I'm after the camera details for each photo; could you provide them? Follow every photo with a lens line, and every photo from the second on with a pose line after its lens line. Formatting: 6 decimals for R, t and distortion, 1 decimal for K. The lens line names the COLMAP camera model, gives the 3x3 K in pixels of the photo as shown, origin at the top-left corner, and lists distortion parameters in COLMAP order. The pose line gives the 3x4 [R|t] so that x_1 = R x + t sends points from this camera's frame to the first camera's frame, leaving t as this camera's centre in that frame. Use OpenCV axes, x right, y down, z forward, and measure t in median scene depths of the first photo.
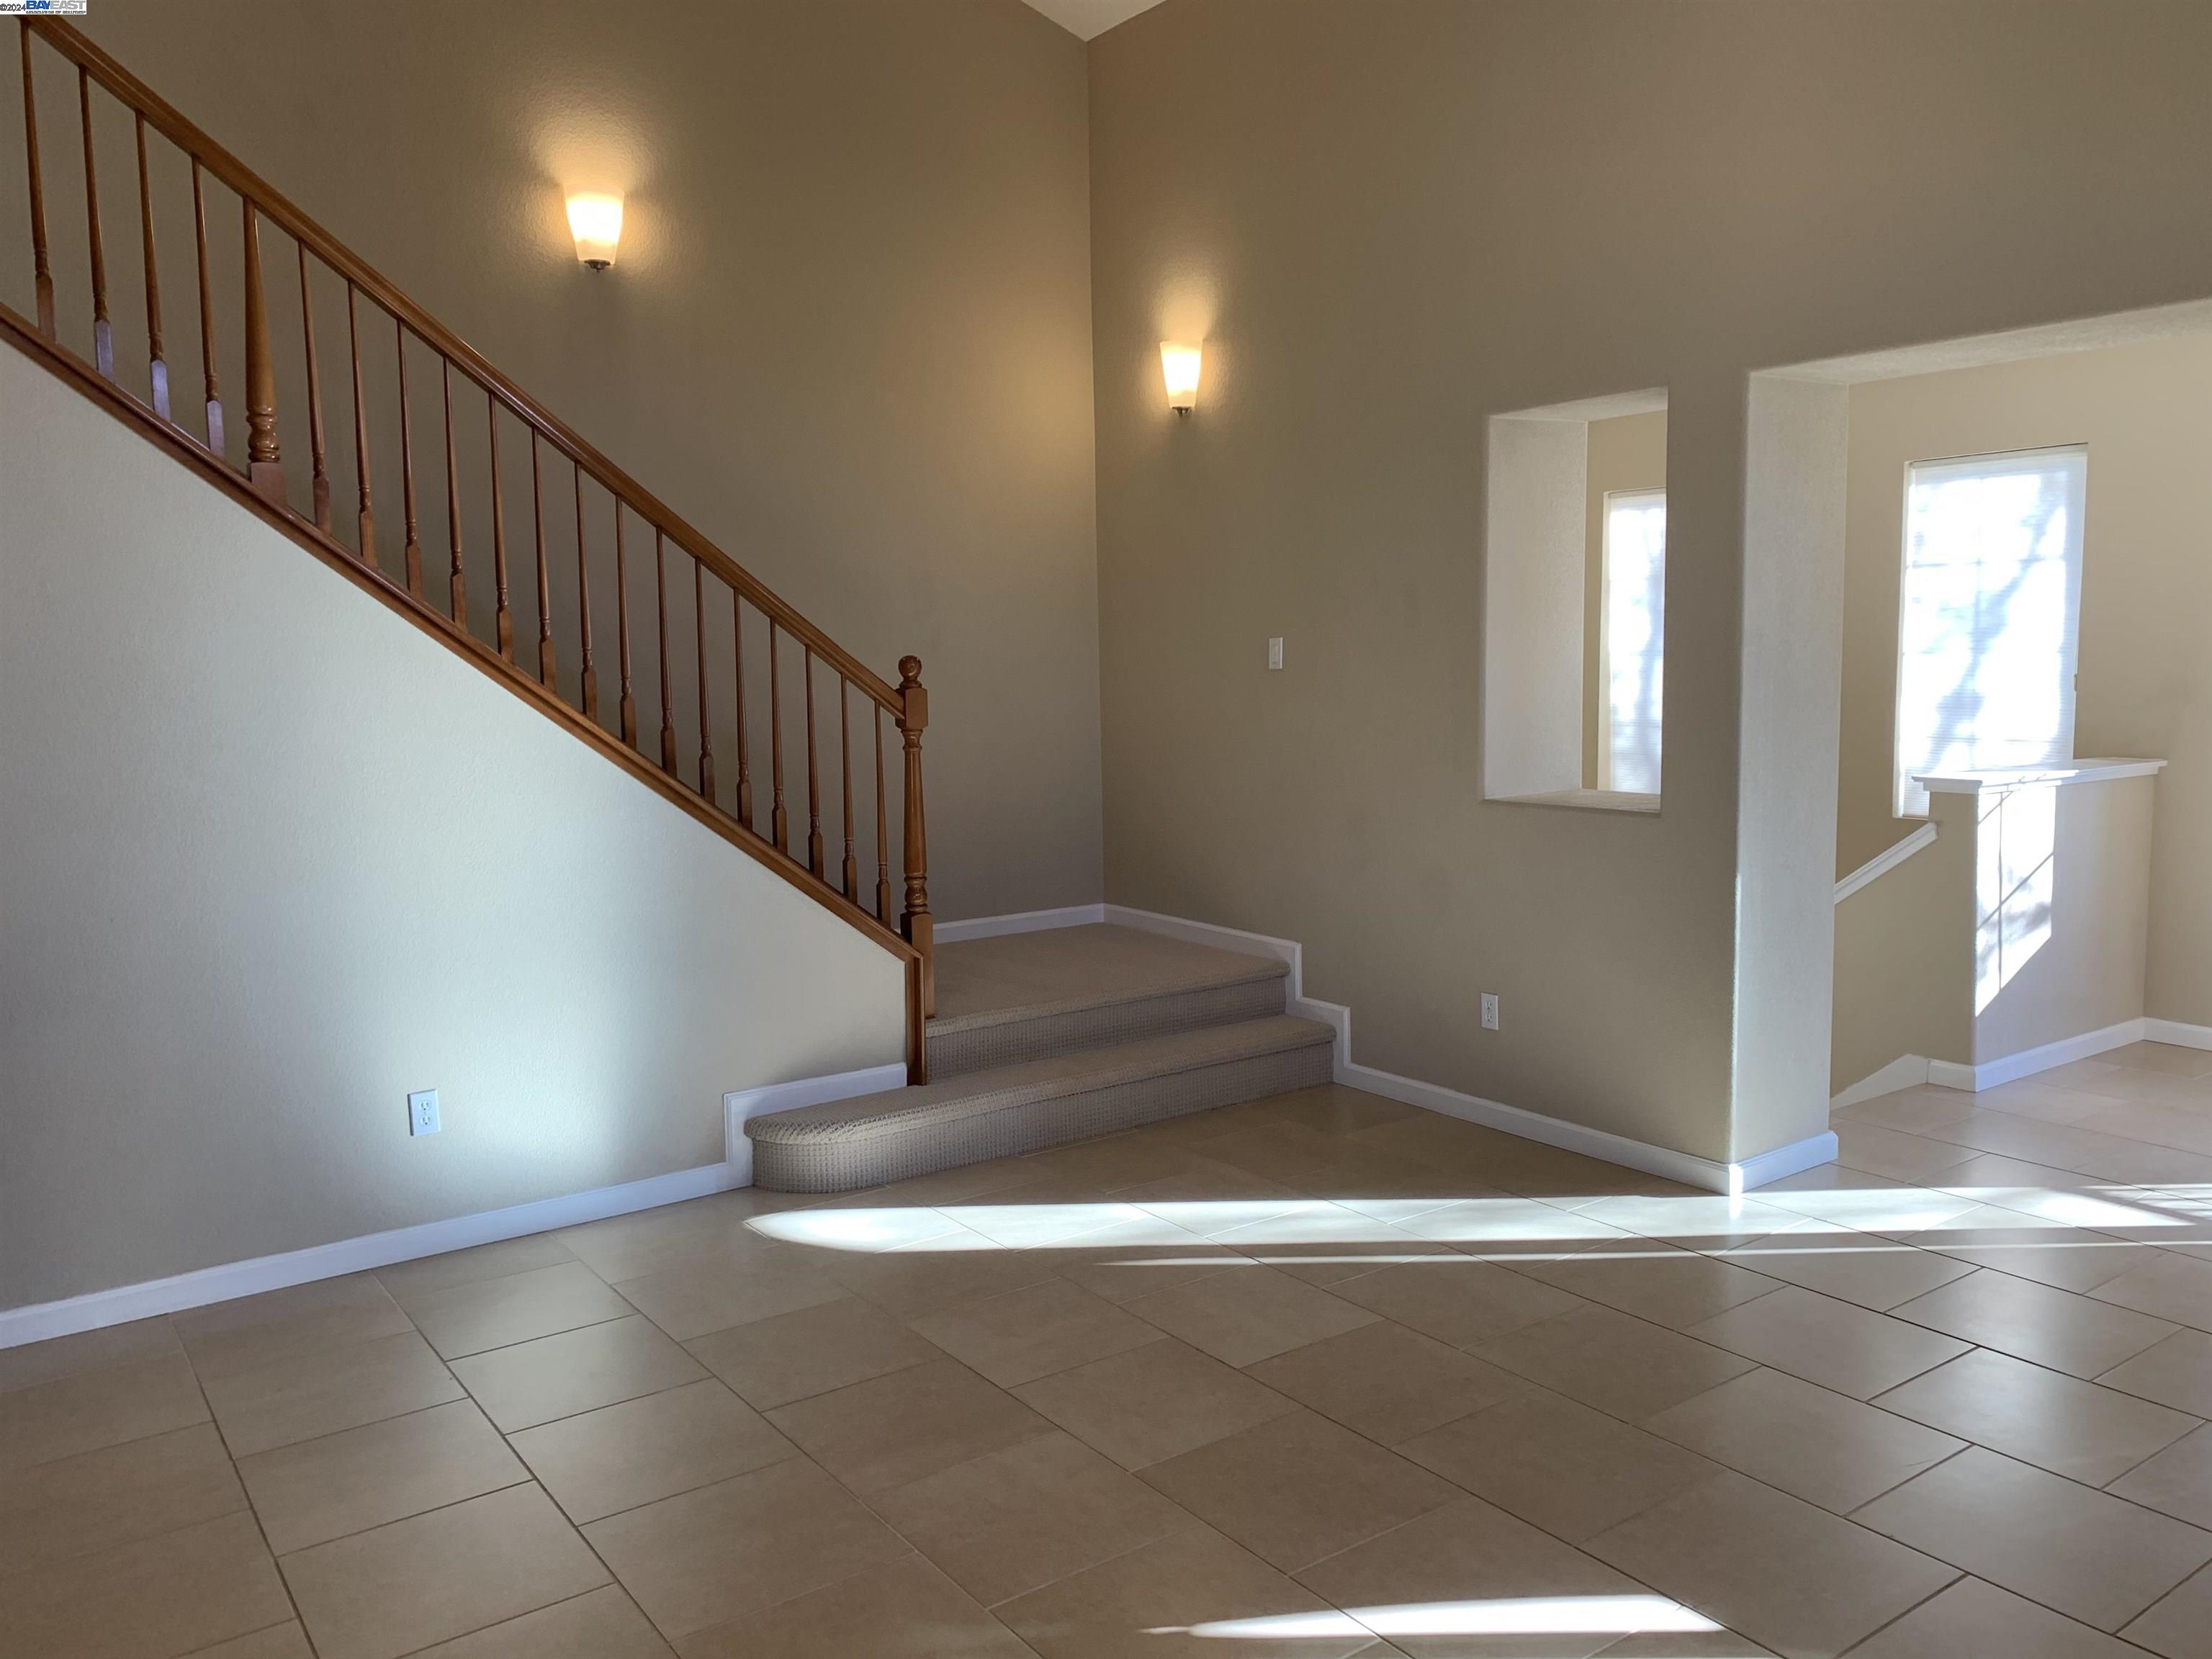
lens RADIAL K [[1668.4, 0, 1101.1], [0, 1668.4, 826.2], [0, 0, 1]] dist [0.034130, -0.044160]
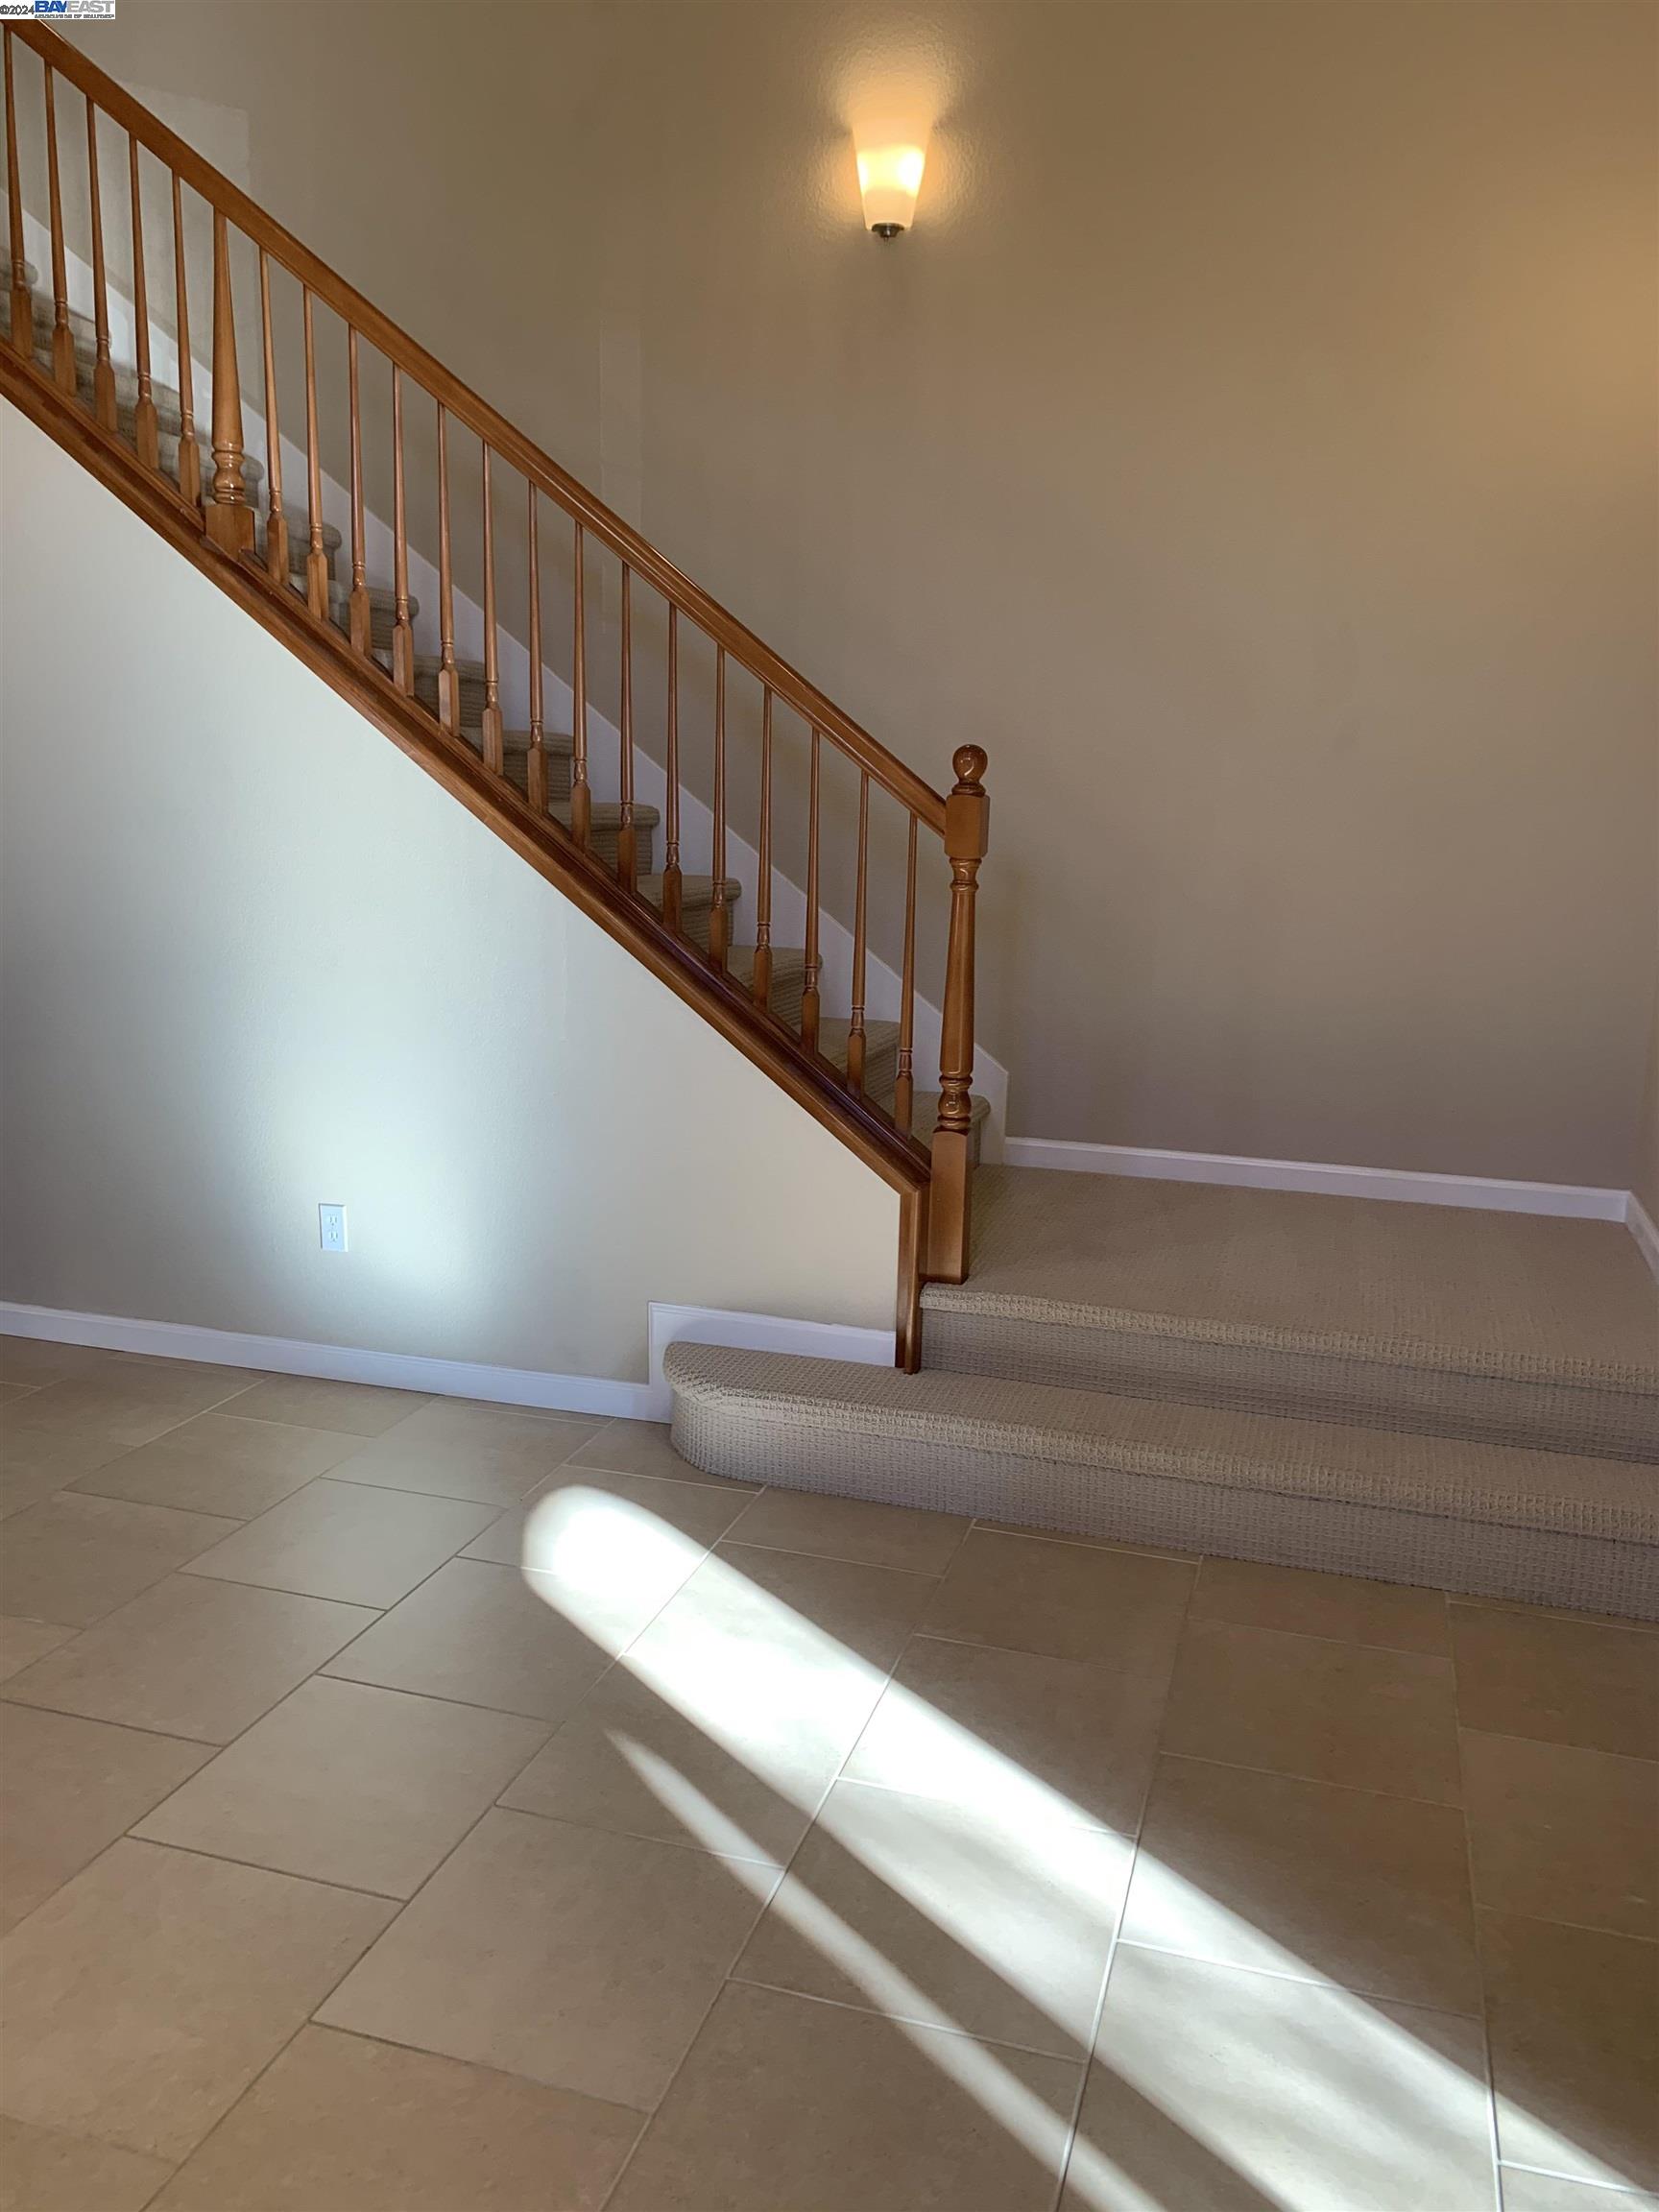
lens RADIAL K [[1668.4, 0, 860.8], [0, 1668.4, 1089.1], [0, 0, 1]] dist [0.034130, -0.044160]
pose [[0.614763, 0.182660, -0.767269, 0.391754], [-0.121966, 0.983128, 0.136325, -0.053050], [0.779224, 0.009773, 0.626669, 0.552386]]
